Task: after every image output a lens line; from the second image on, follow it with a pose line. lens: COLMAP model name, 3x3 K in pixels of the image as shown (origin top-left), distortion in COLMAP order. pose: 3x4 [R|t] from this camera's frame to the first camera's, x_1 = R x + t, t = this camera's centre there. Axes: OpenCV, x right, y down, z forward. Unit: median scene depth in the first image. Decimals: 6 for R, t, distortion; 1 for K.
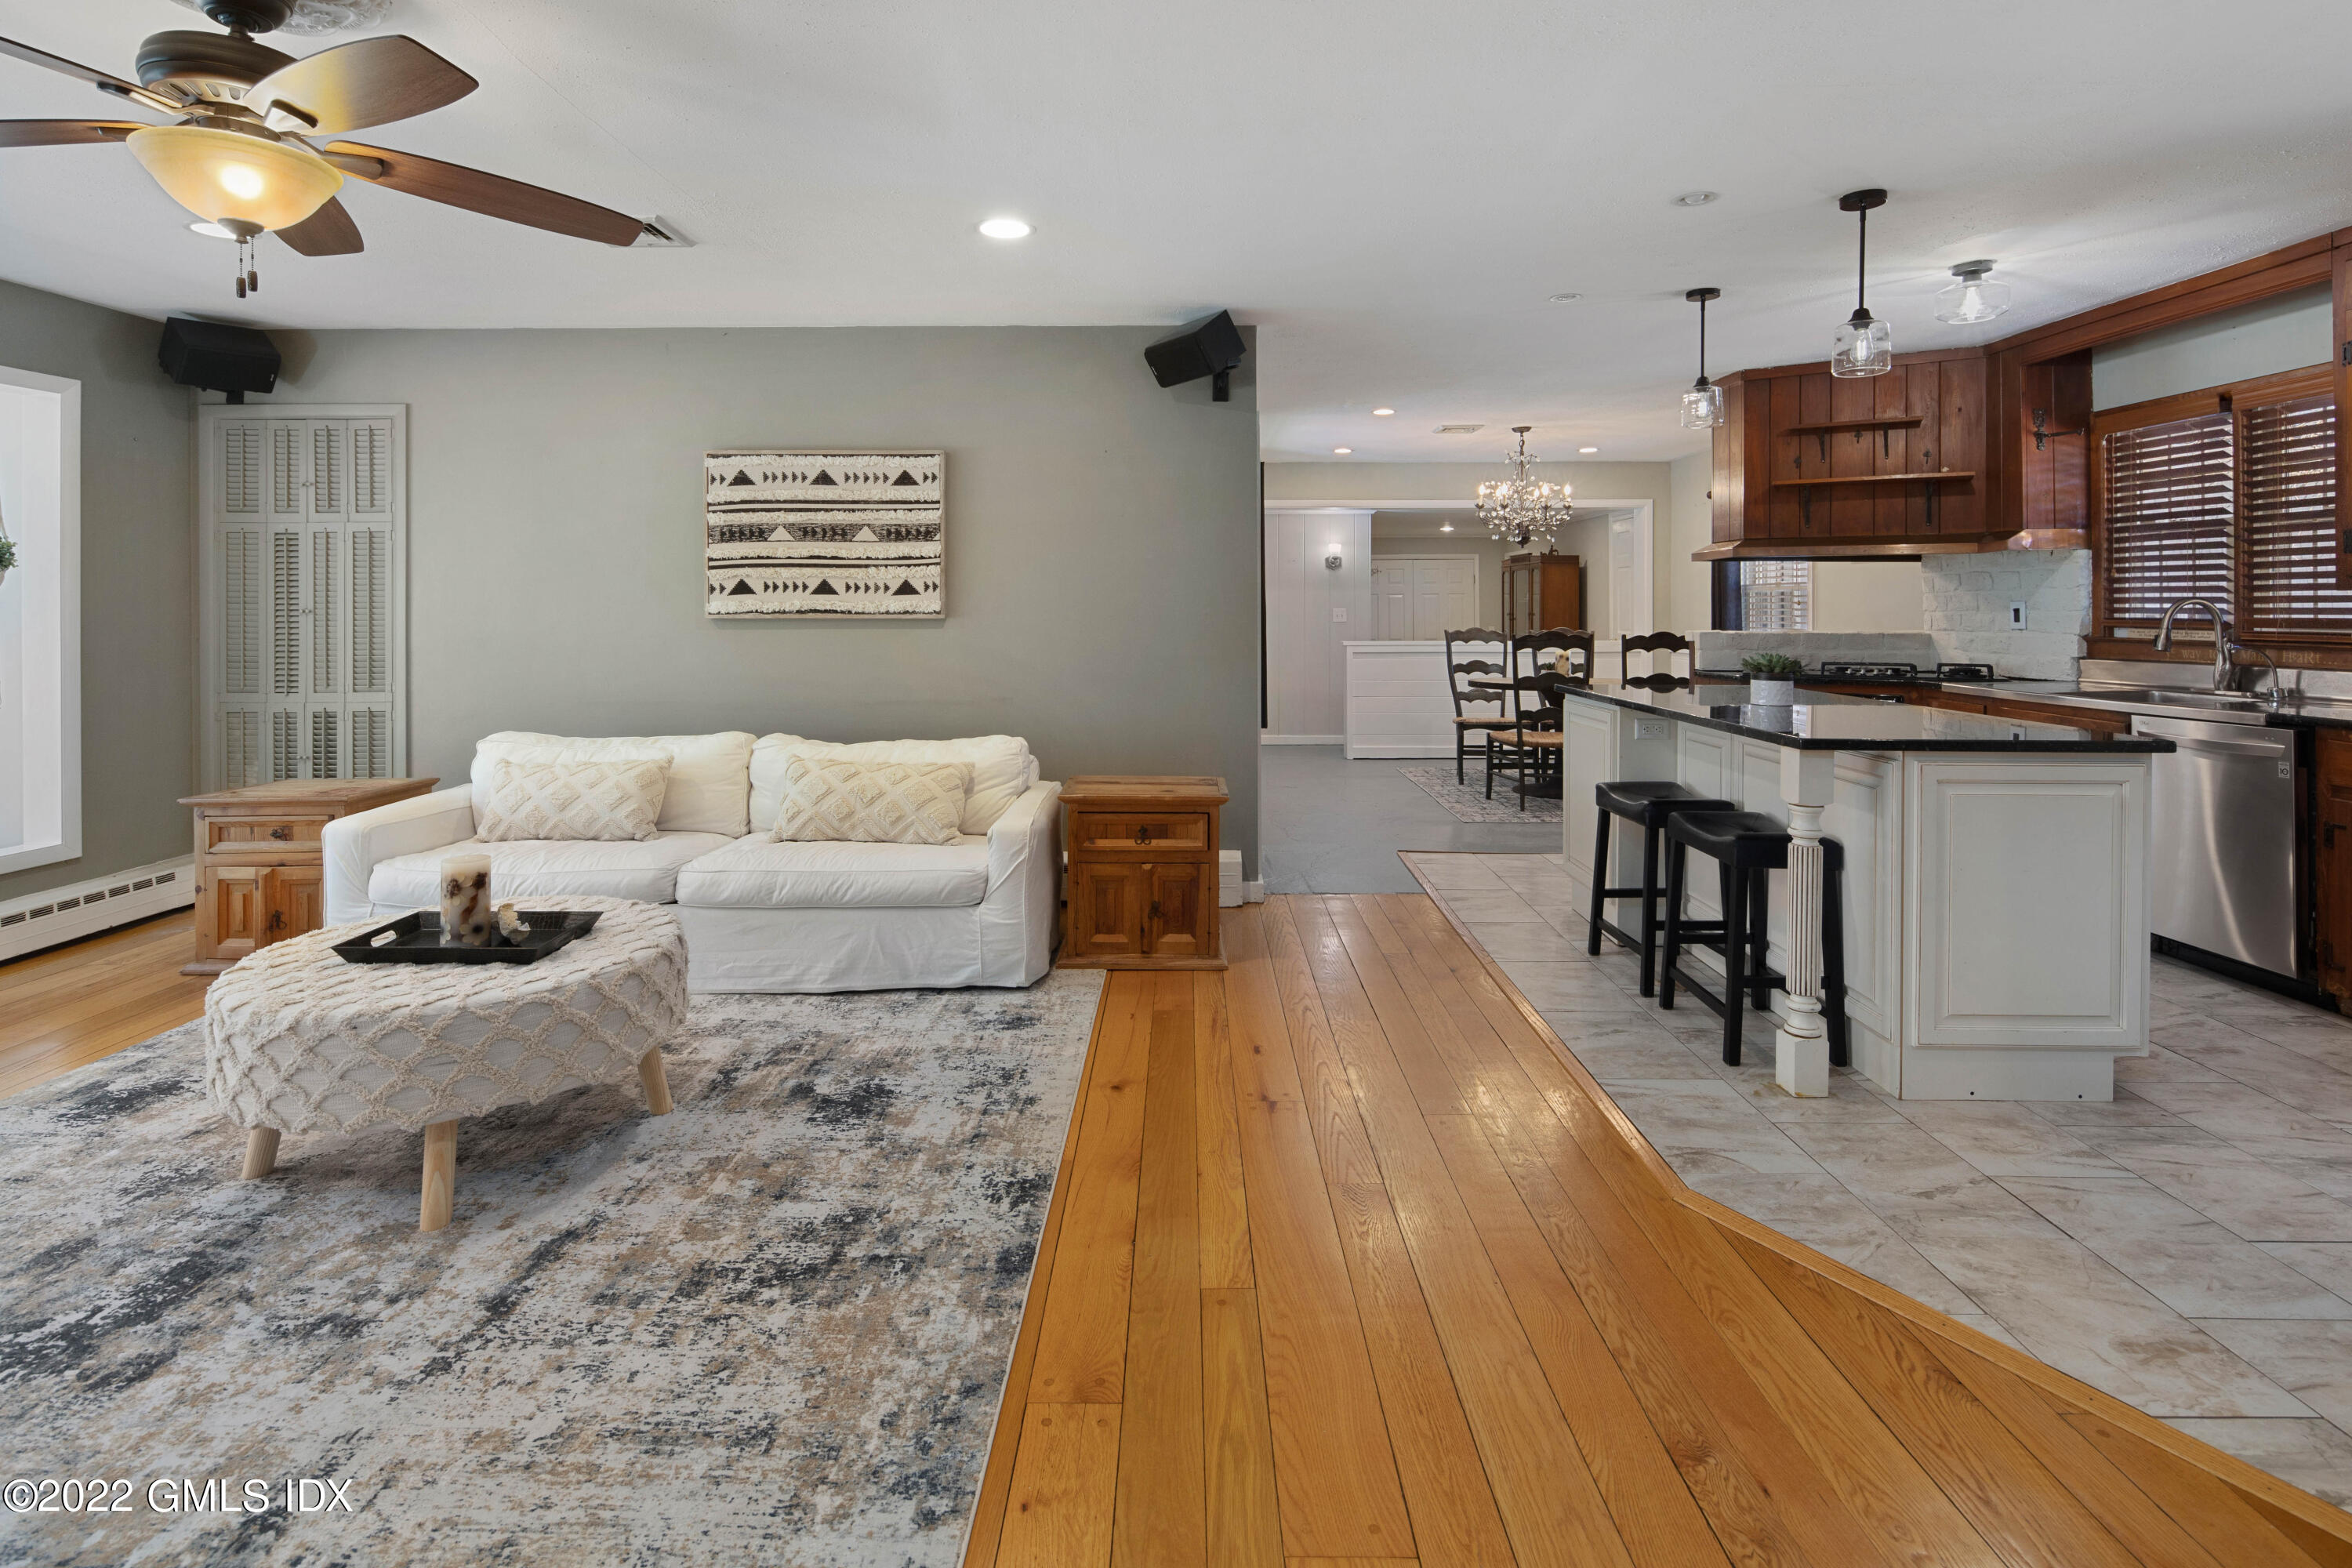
lens RADIAL K [[1140.7, 0, 1171.7], [0, 1140.7, 616.8], [0, 0, 1]] dist [0.003485, -0.004587]
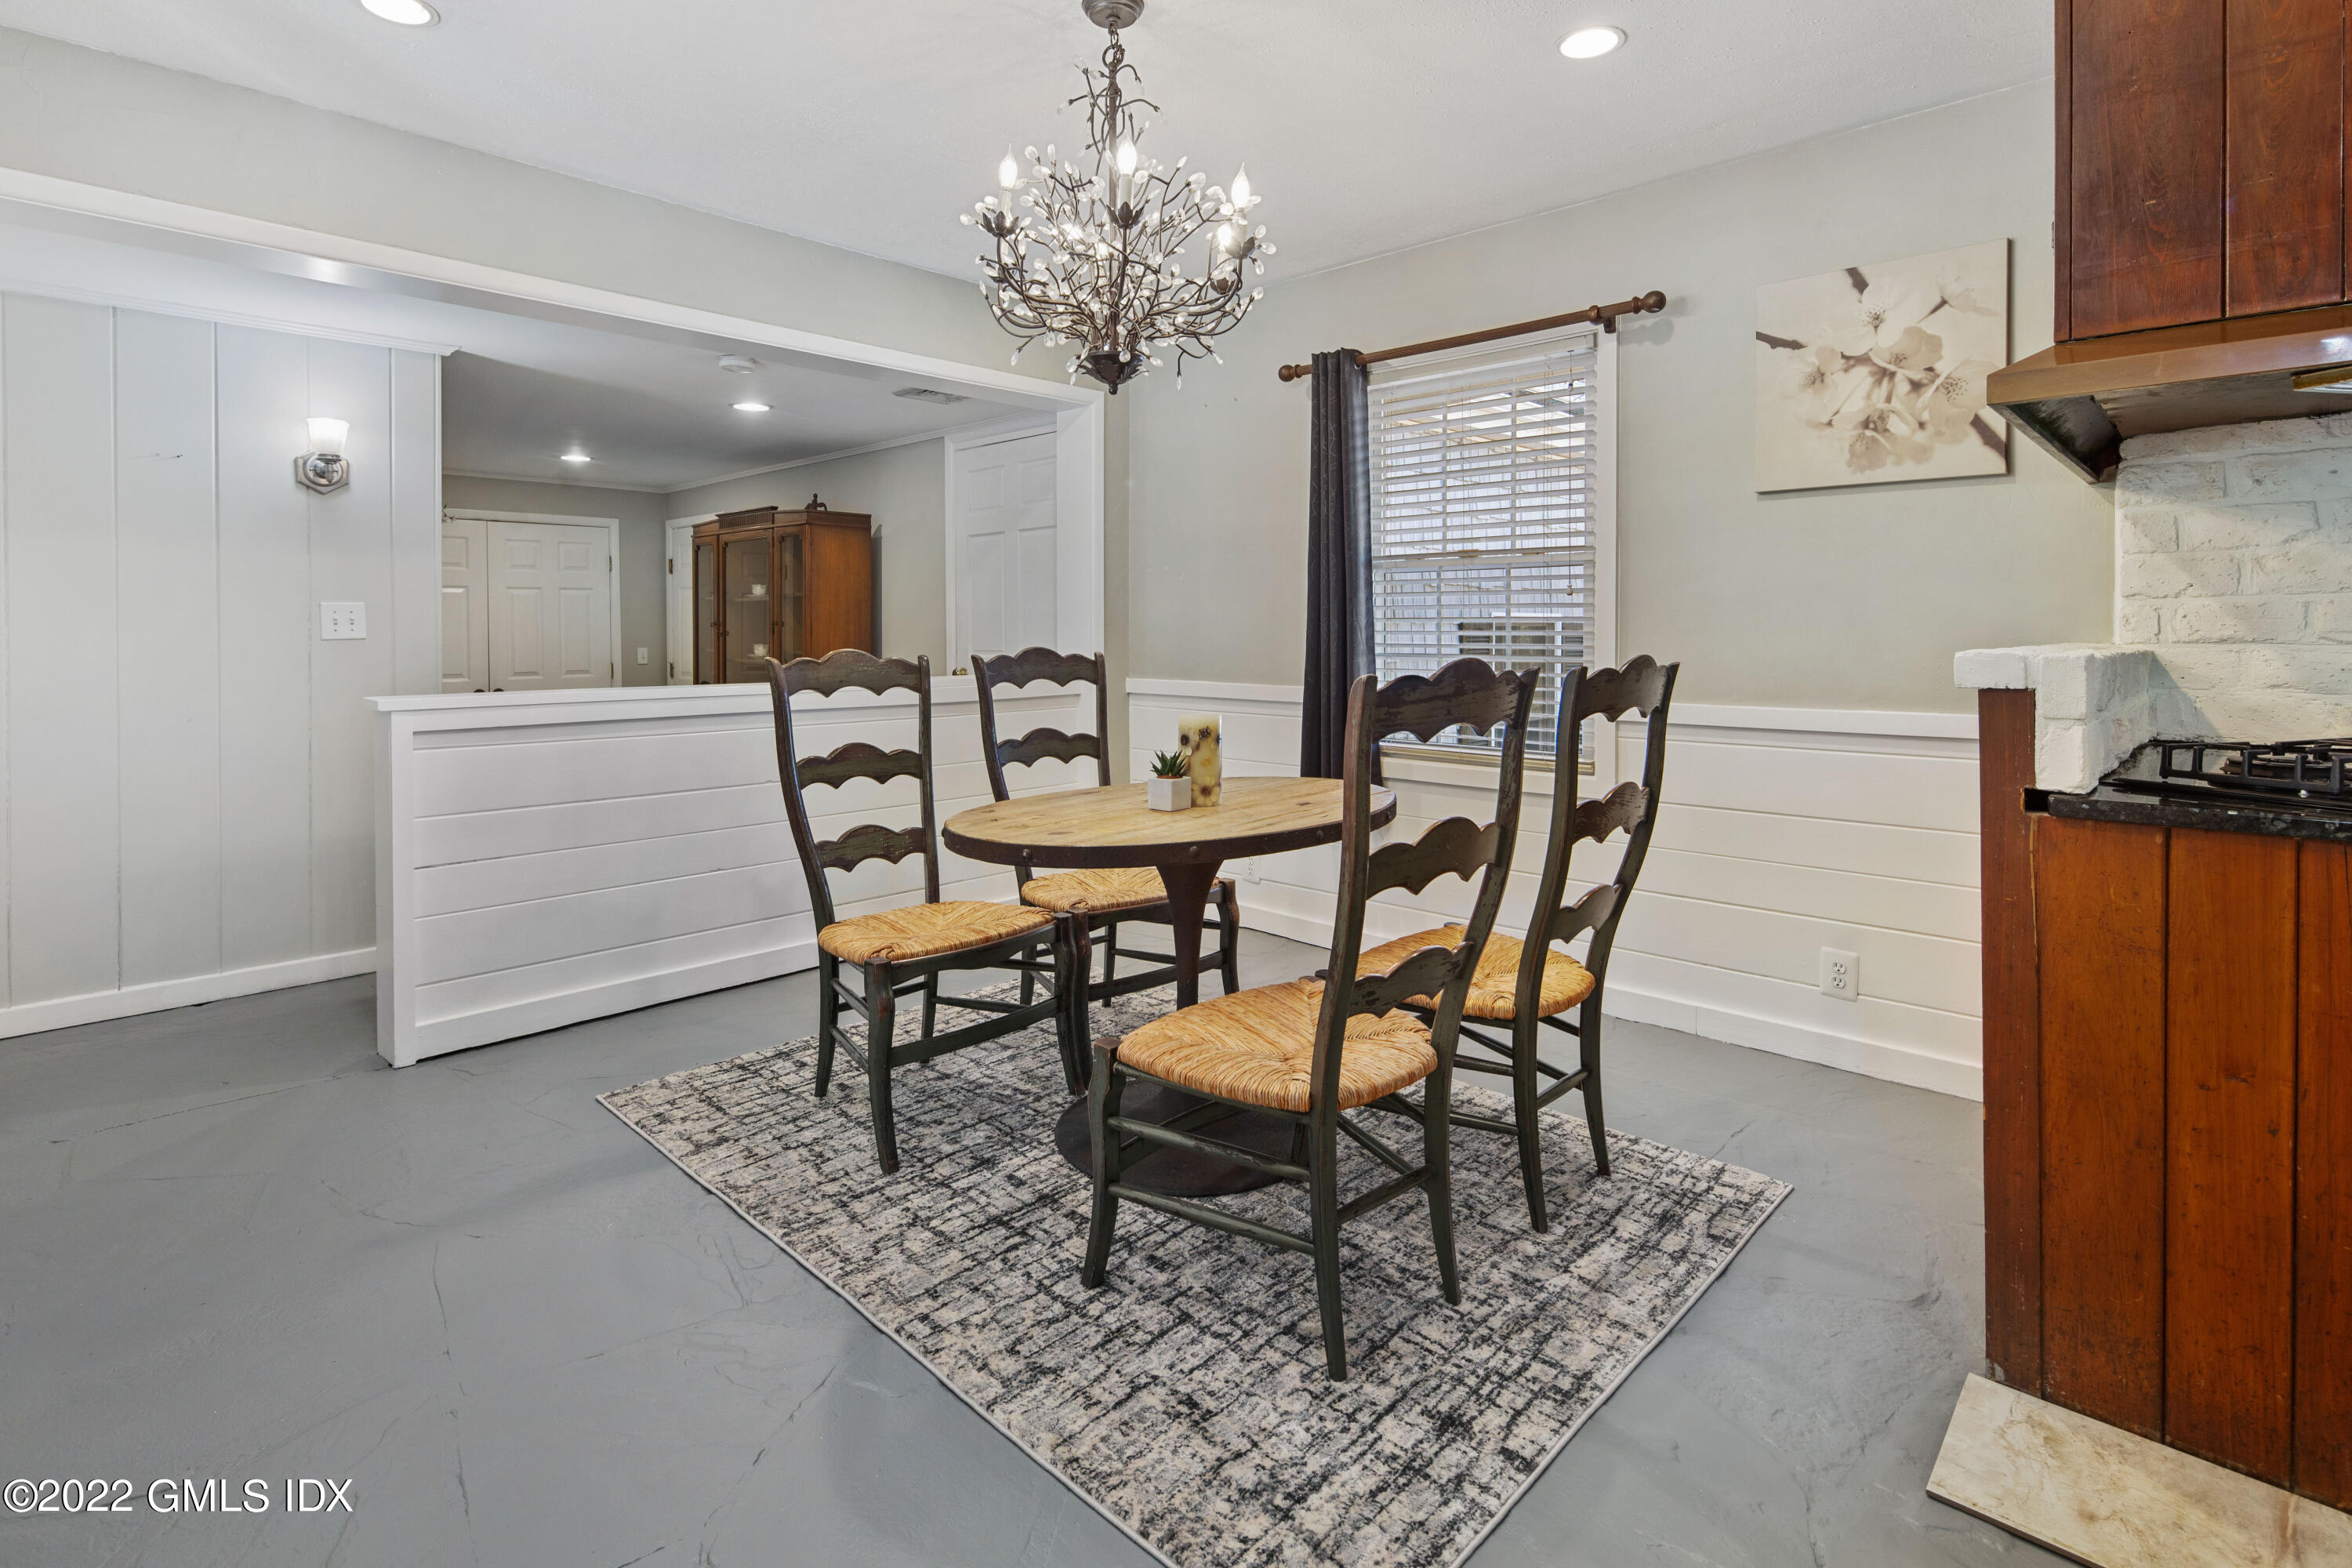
lens RADIAL K [[1140.7, 0, 1174.6], [0, 1140.7, 640.3], [0, 0, 1]] dist [0.003485, -0.004587]
pose [[0.688513, -0.005715, 0.725201, 0.145275], [0.003330, 0.999983, 0.004718, 0.009960], [-0.725216, -0.000834, 0.688521, 1.218565]]
